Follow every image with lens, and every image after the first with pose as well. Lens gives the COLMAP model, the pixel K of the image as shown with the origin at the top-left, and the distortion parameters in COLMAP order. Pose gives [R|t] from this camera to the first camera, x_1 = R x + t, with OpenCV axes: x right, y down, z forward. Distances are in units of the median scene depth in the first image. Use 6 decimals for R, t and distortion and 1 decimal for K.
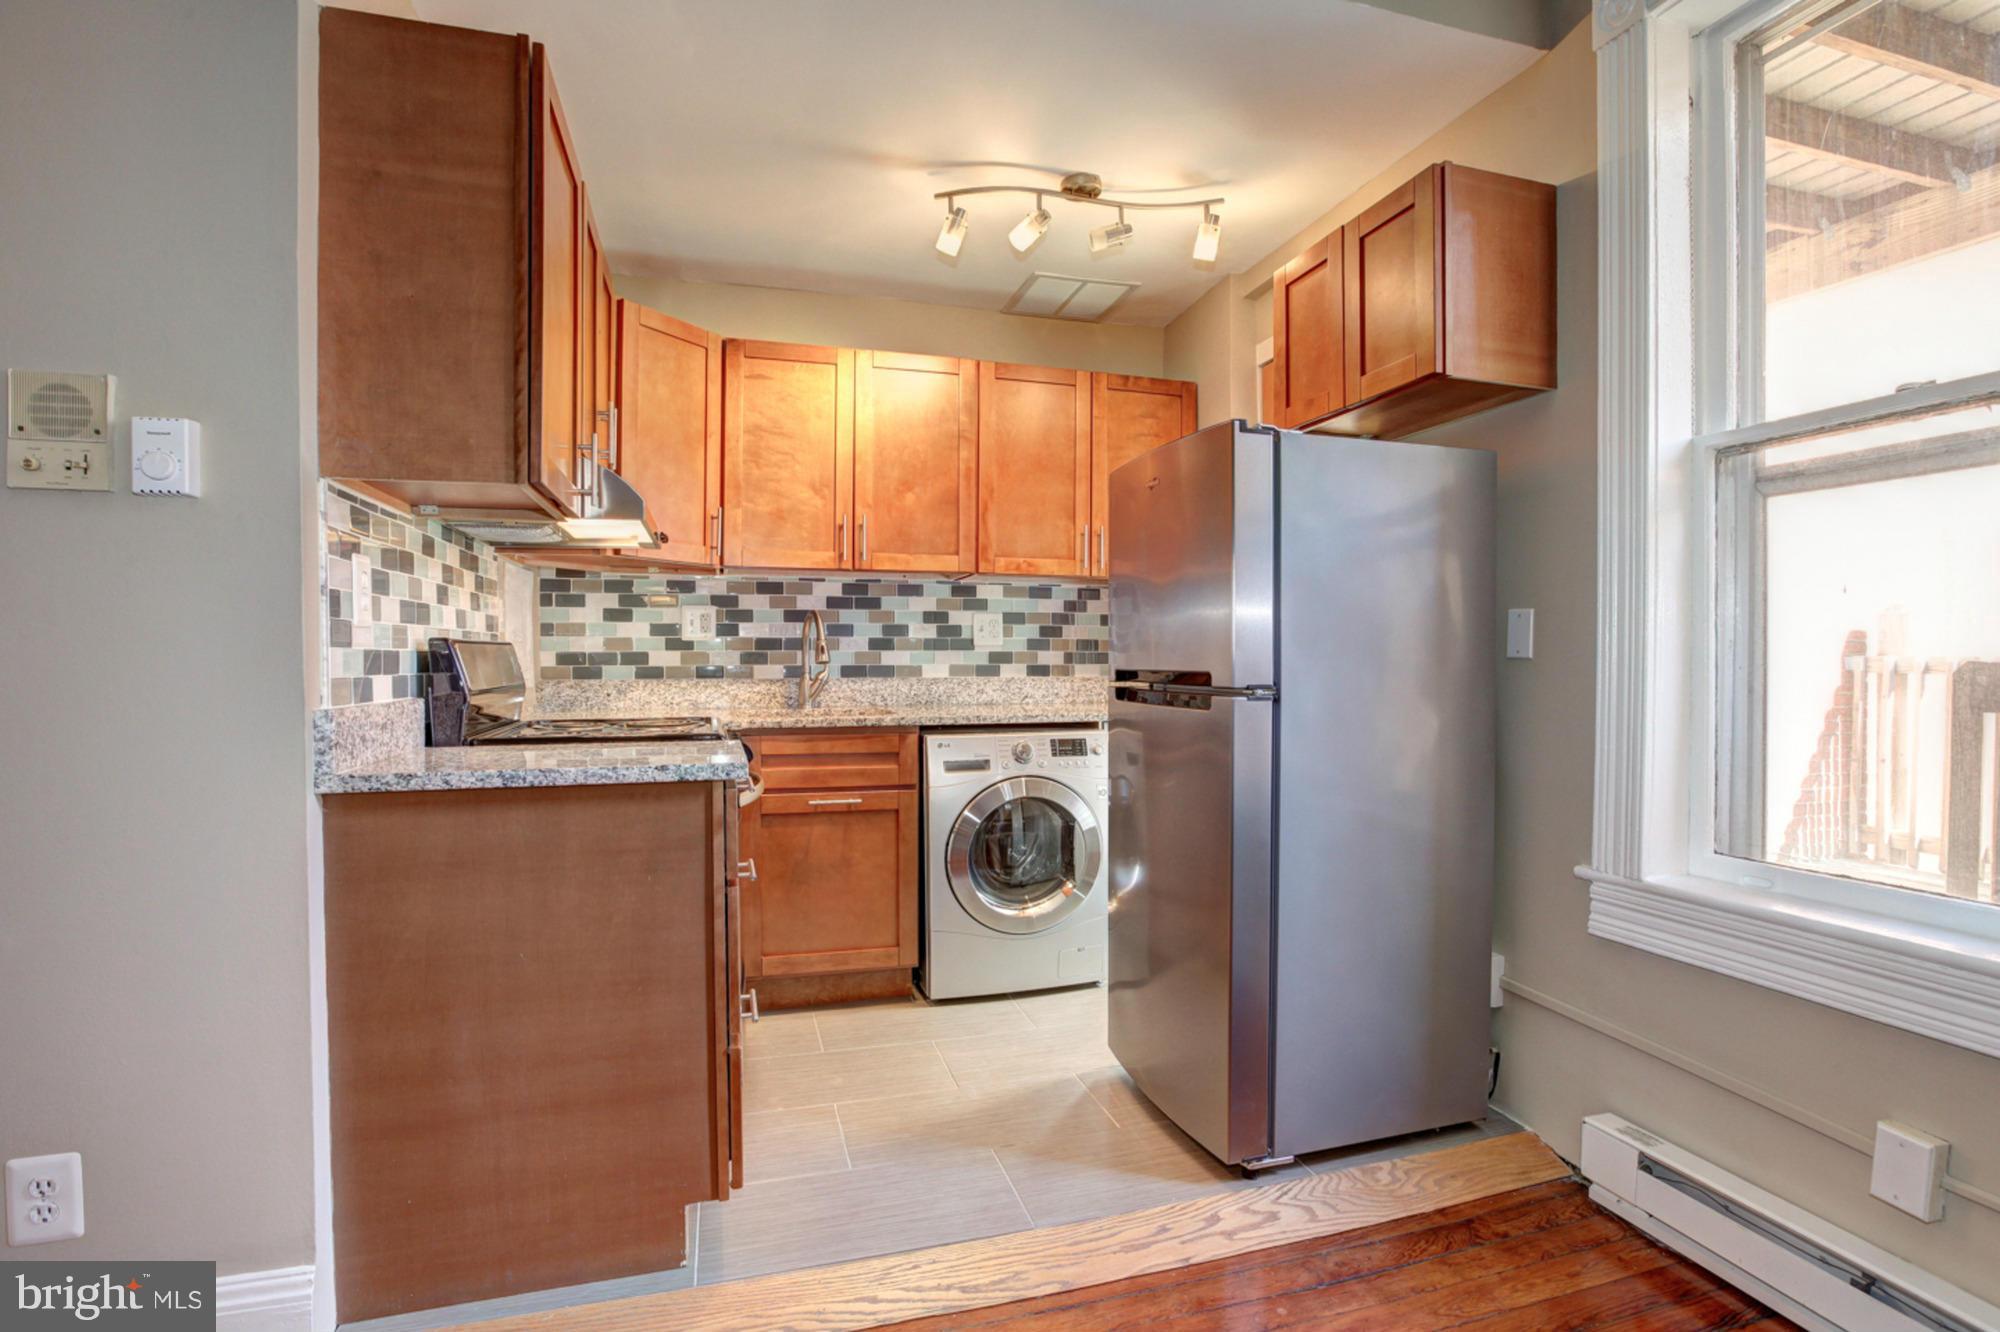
lens RADIAL K [[932.0, 0, 1000.0], [0, 932.0, 666.0], [0, 0, 1]] dist [-0.009635, 0.000176]
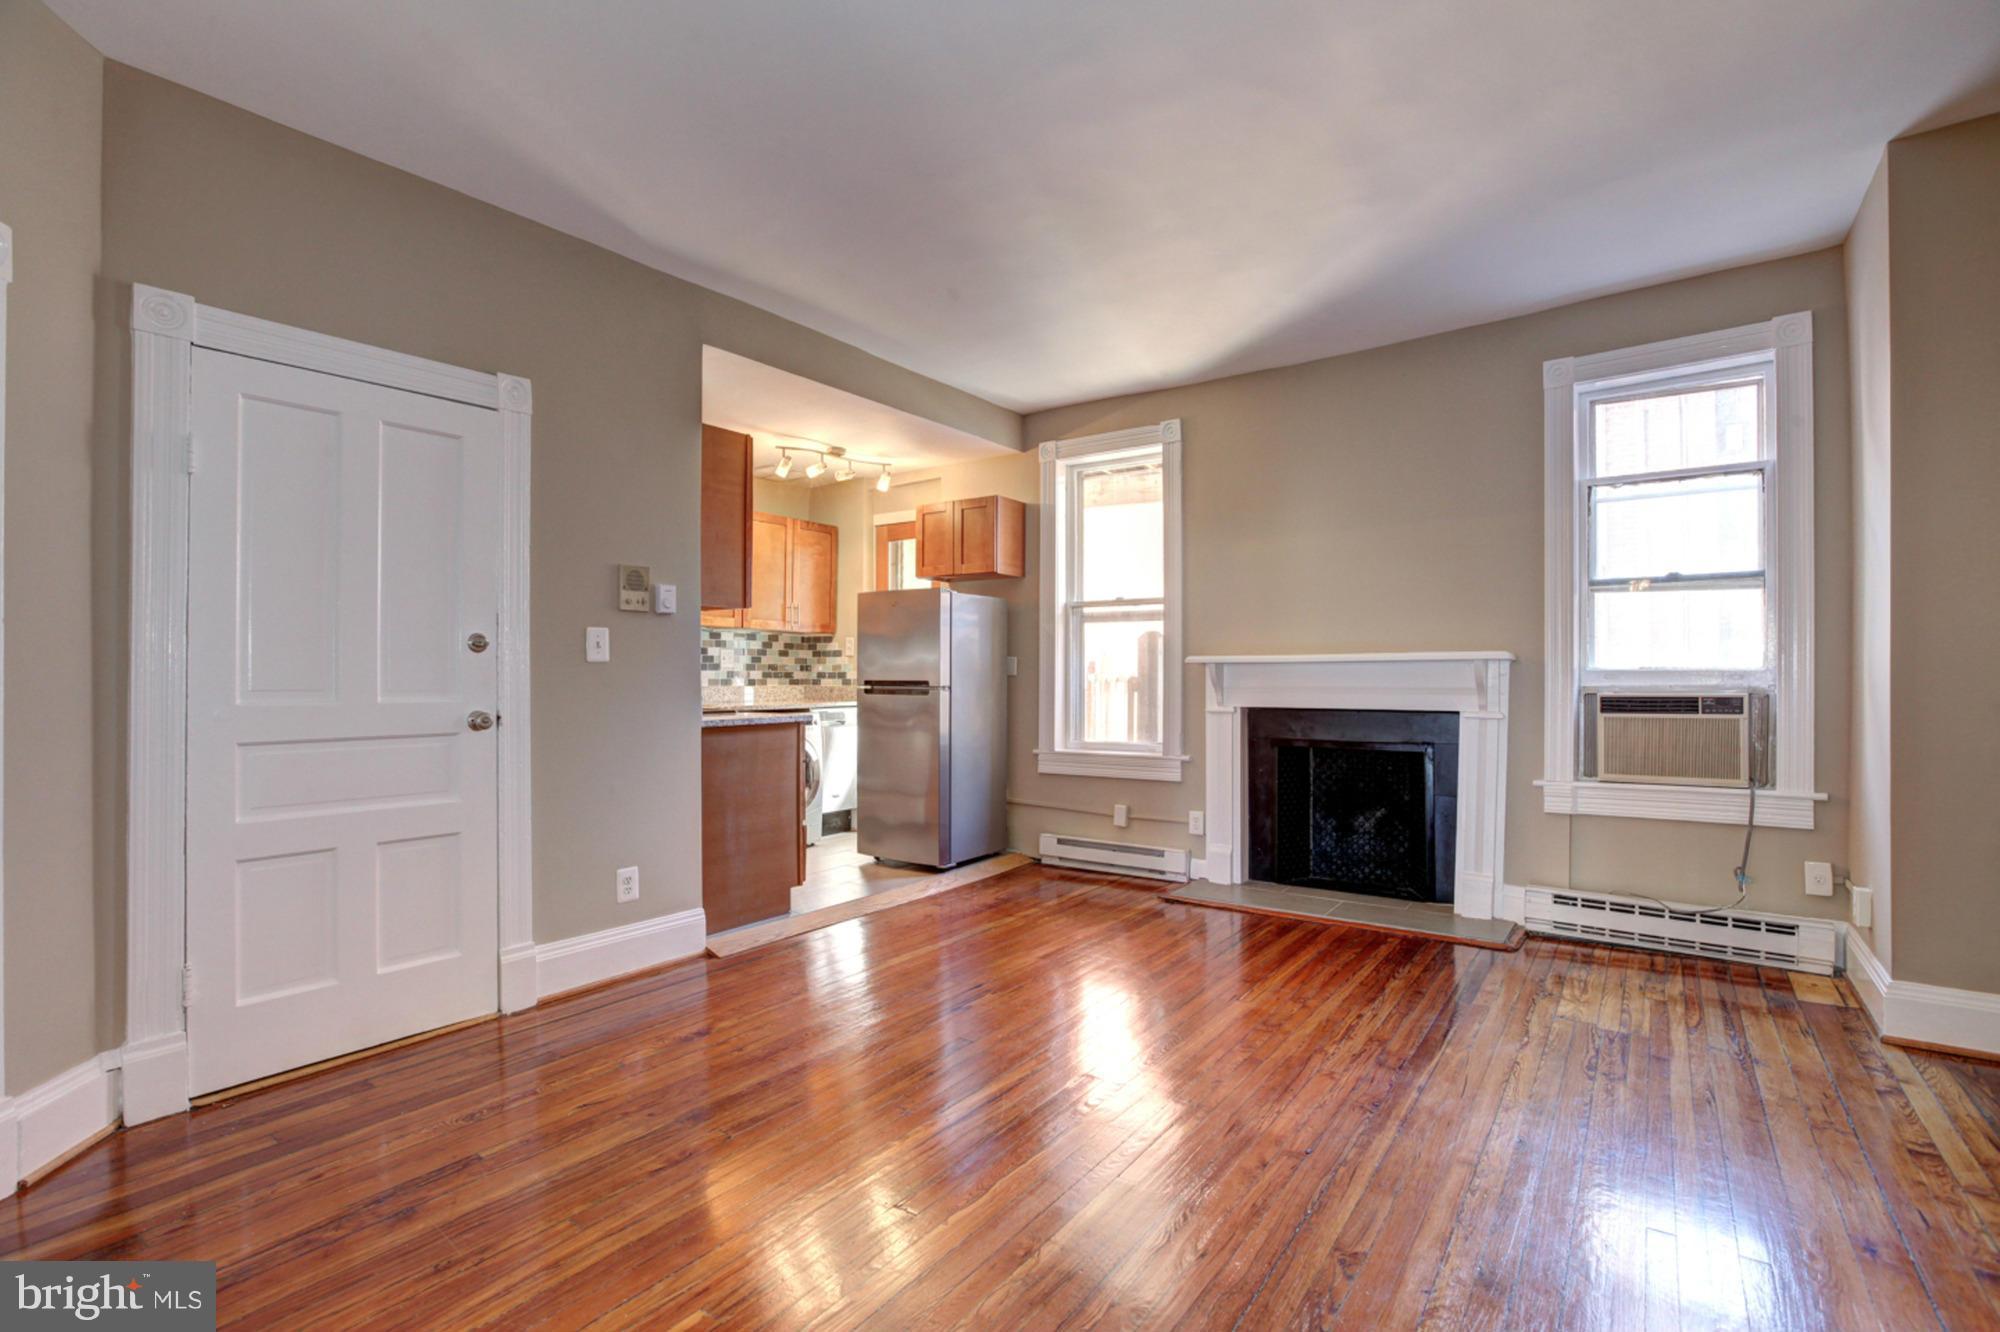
lens RADIAL K [[932.0, 0, 1000.0], [0, 932.0, 666.0], [0, 0, 1]] dist [-0.009635, 0.000176]
pose [[0.771997, 0.007598, 0.635581, -0.793249], [0.003602, 0.999860, -0.016328, 0.005119], [-0.635616, 0.014894, 0.771862, -0.706490]]
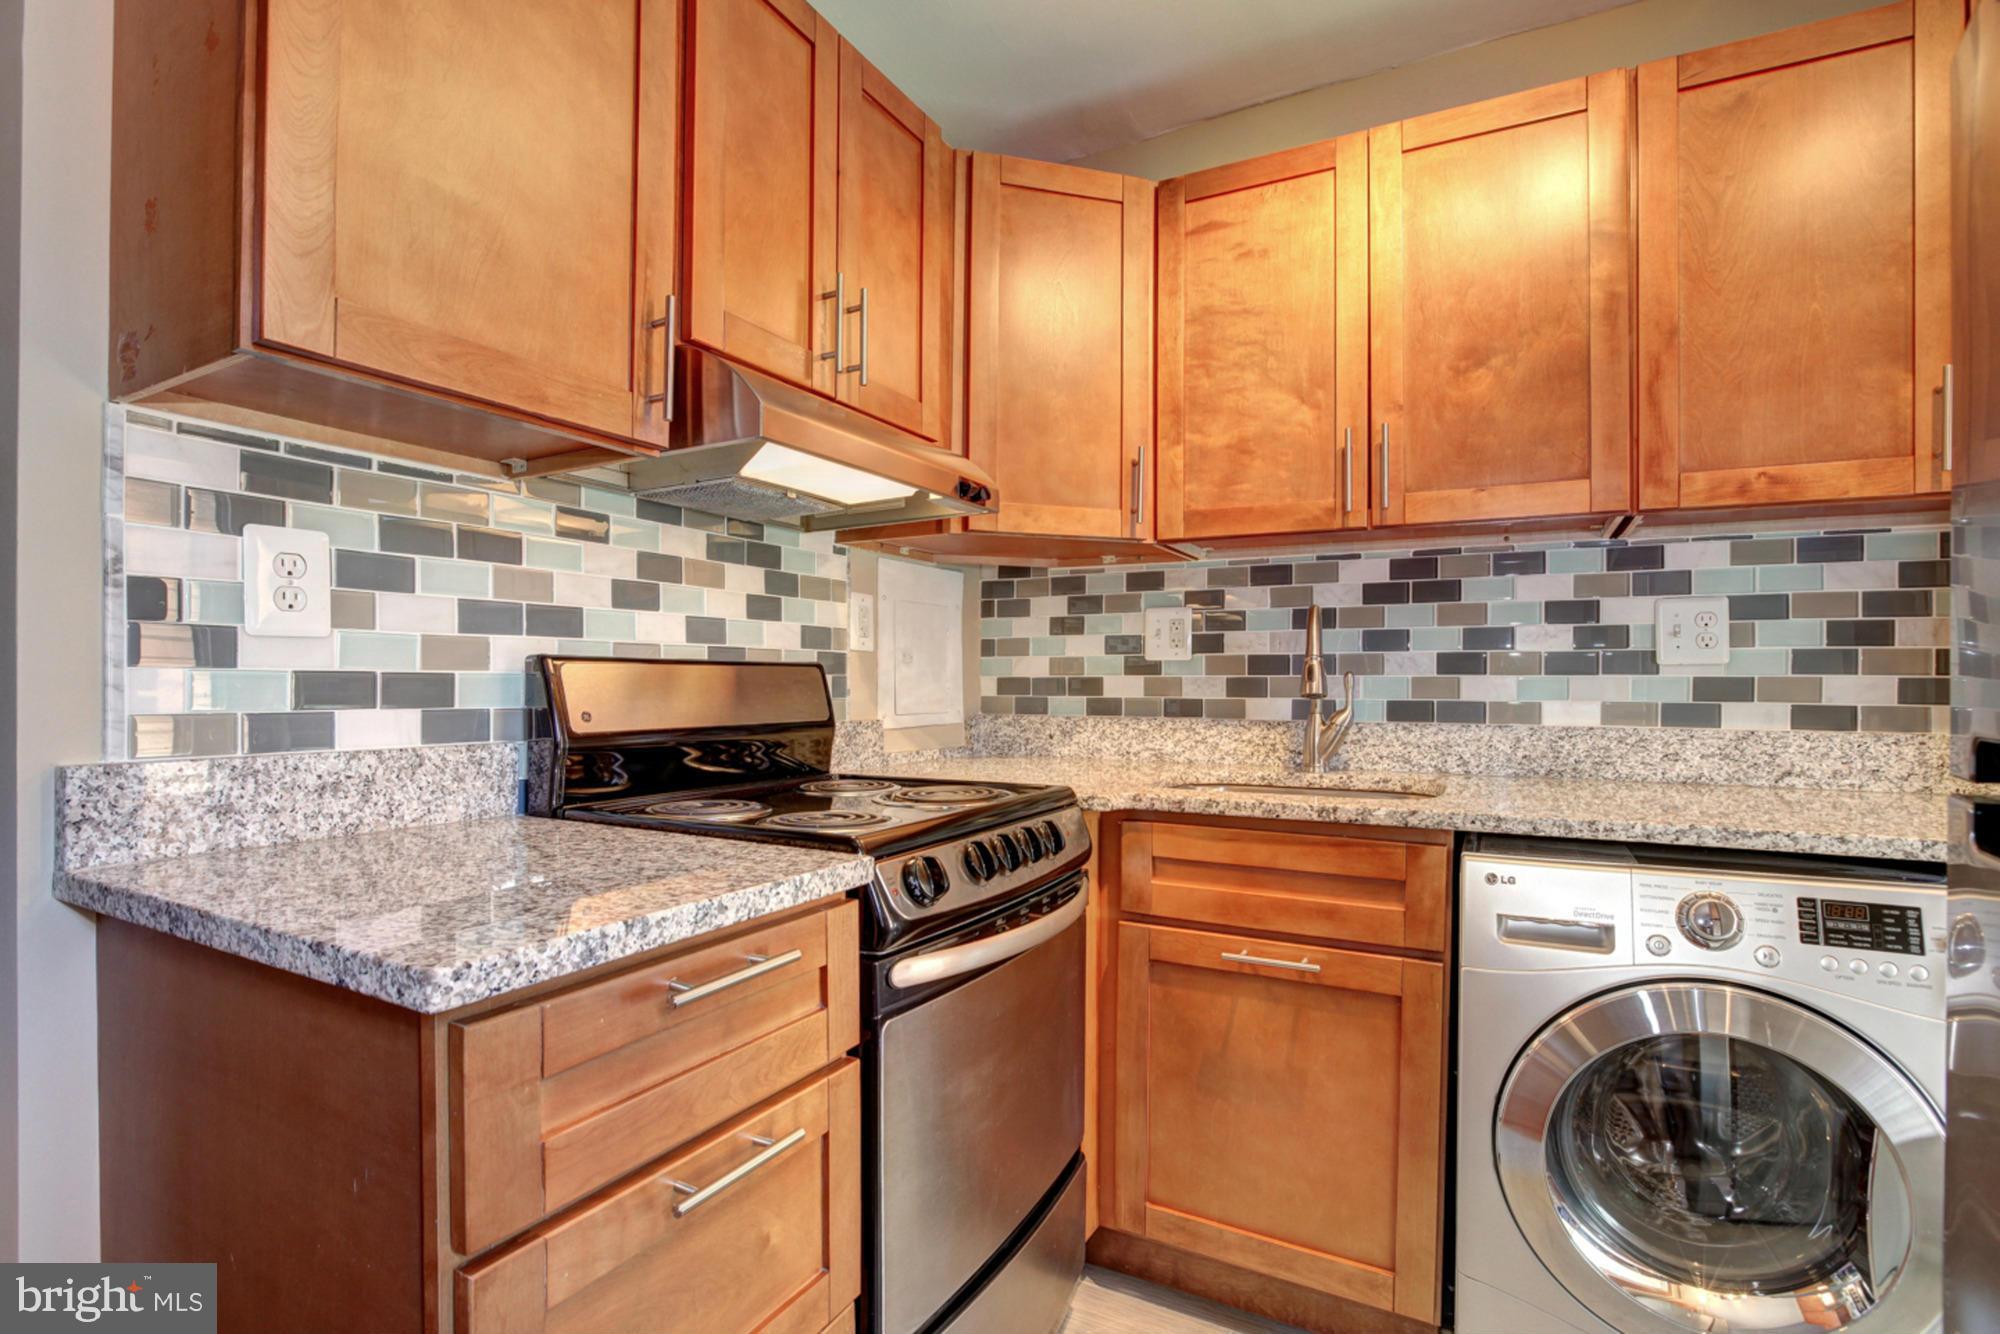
lens RADIAL K [[954.6, 0, 1036.5], [0, 954.6, 685.1], [0, 0, 1]] dist [-0.061682, 0.029598]
pose [[0.732702, 0.005720, -0.680526, 0.077247], [-0.011261, 0.999930, -0.003720, -0.005955], [0.680457, 0.010389, 0.732715, 0.448072]]
